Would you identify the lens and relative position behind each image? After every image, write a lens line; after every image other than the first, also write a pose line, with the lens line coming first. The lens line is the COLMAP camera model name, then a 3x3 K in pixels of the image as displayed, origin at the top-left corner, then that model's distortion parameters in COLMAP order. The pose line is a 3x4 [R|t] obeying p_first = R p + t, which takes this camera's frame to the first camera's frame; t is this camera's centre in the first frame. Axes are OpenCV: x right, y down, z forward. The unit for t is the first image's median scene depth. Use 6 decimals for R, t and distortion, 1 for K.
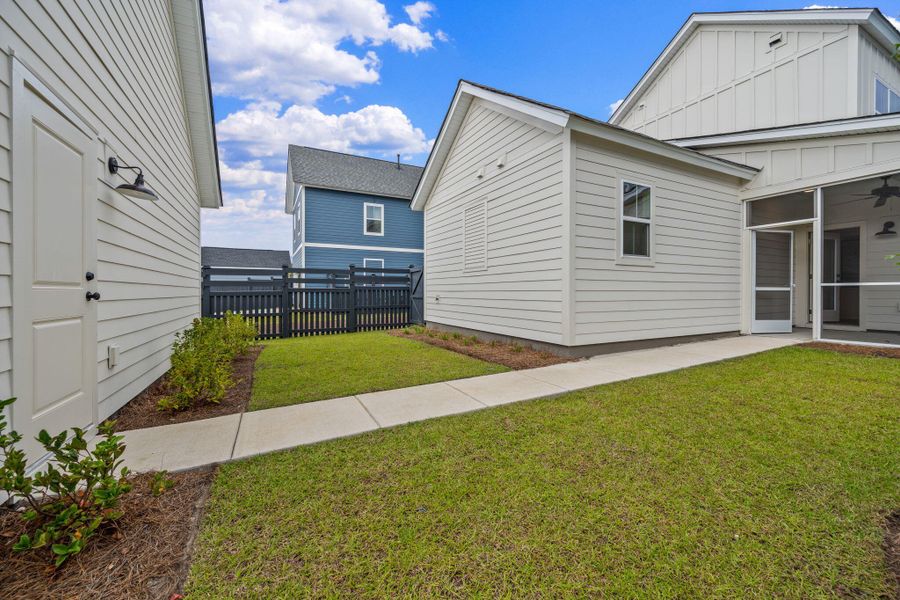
lens RADIAL K [[355.9, 0, 449.8], [0, 355.9, 293.6], [0, 0, 1]] dist [0.001238, -0.000139]
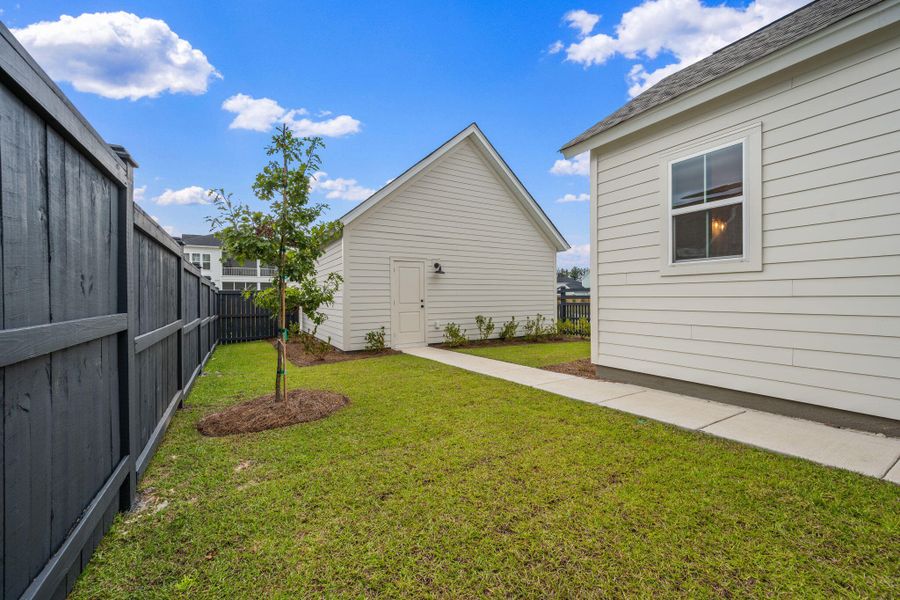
lens RADIAL K [[352.1, 0, 450.1], [0, 352.1, 301.0], [0, 0, 1]] dist [0.000457, -0.000102]
pose [[0.068690, 0.008949, -0.997598, 1.190722], [0.003145, 0.999953, 0.009187, -0.036578], [0.997633, -0.003769, 0.068659, 0.486021]]
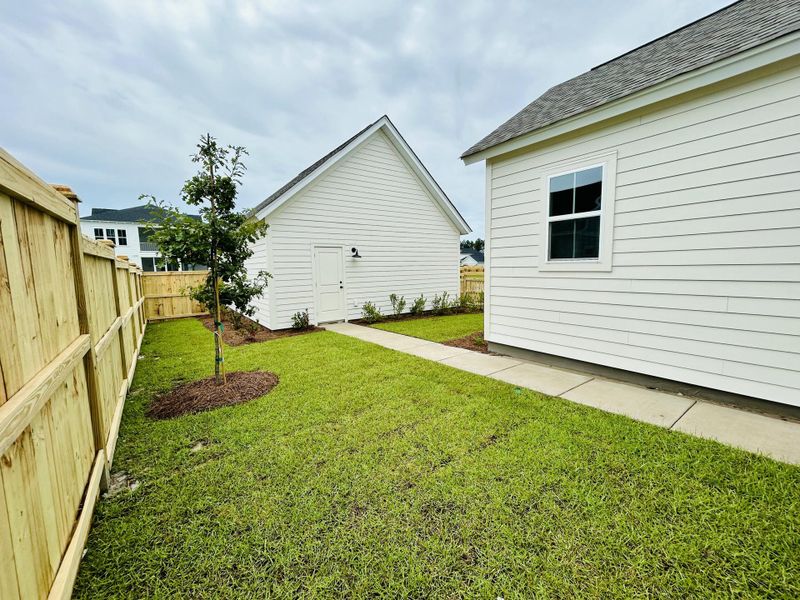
lens RADIAL K [[321.7, 0, 400.0], [0, 321.7, 300.0], [0, 0, 1]] dist [0.000694, 0.000284]
pose [[0.171330, 0.096540, -0.980472, 1.245518], [0.011835, 0.994914, 0.100030, -0.095169], [0.985143, -0.028742, 0.169316, 0.482115]]
